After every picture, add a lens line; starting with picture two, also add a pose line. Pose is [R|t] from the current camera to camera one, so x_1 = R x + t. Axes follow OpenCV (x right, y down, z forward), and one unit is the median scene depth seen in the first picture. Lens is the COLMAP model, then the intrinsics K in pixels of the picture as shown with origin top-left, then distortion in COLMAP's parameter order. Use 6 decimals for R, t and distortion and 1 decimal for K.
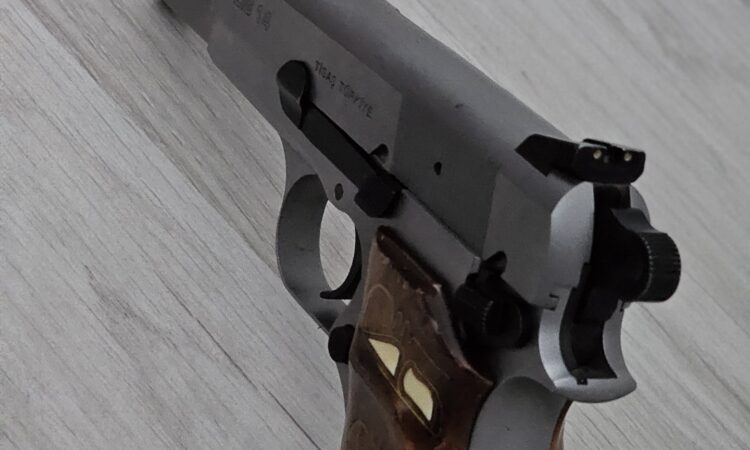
lens RADIAL K [[1946.4, 0, 375.0], [0, 1946.4, 225.0], [0, 0, 1]] dist [-1.009356, 13.551608]
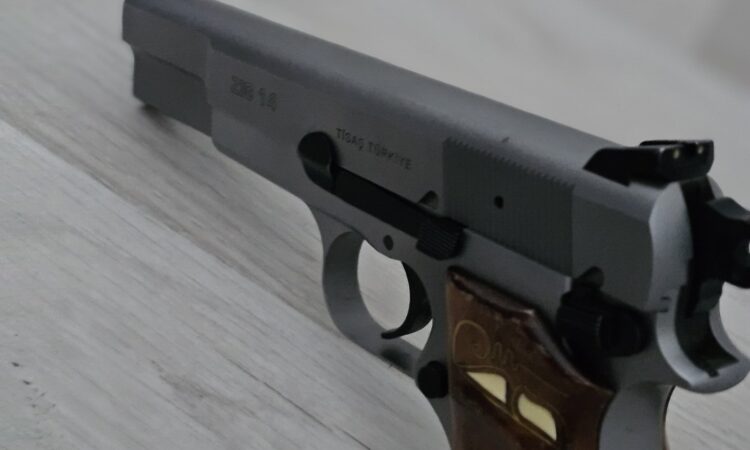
lens RADIAL K [[1349.9, 0, 375.0], [0, 1349.9, 225.0], [0, 0, 1]] dist [0.123422, 0.064200]
pose [[0.966584, -0.227479, 0.118188, -0.109910], [0.226946, 0.973739, 0.018134, -0.040863], [-0.119210, 0.009294, 0.992826, 0.246368]]
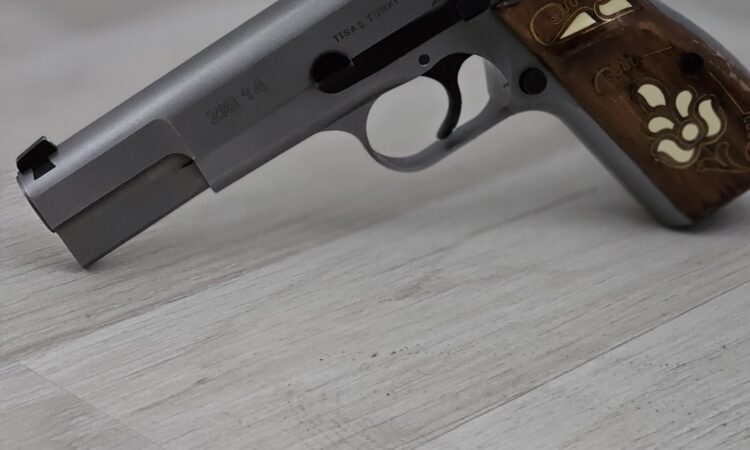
lens RADIAL K [[1946.4, 0, 375.0], [0, 1946.4, 225.0], [0, 0, 1]] dist [-1.009356, 13.551608]
pose [[0.069860, -0.747098, 0.661032, -1.010755], [0.808285, 0.430750, 0.401410, -0.542583], [-0.584632, 0.506260, 0.633960, 0.191138]]
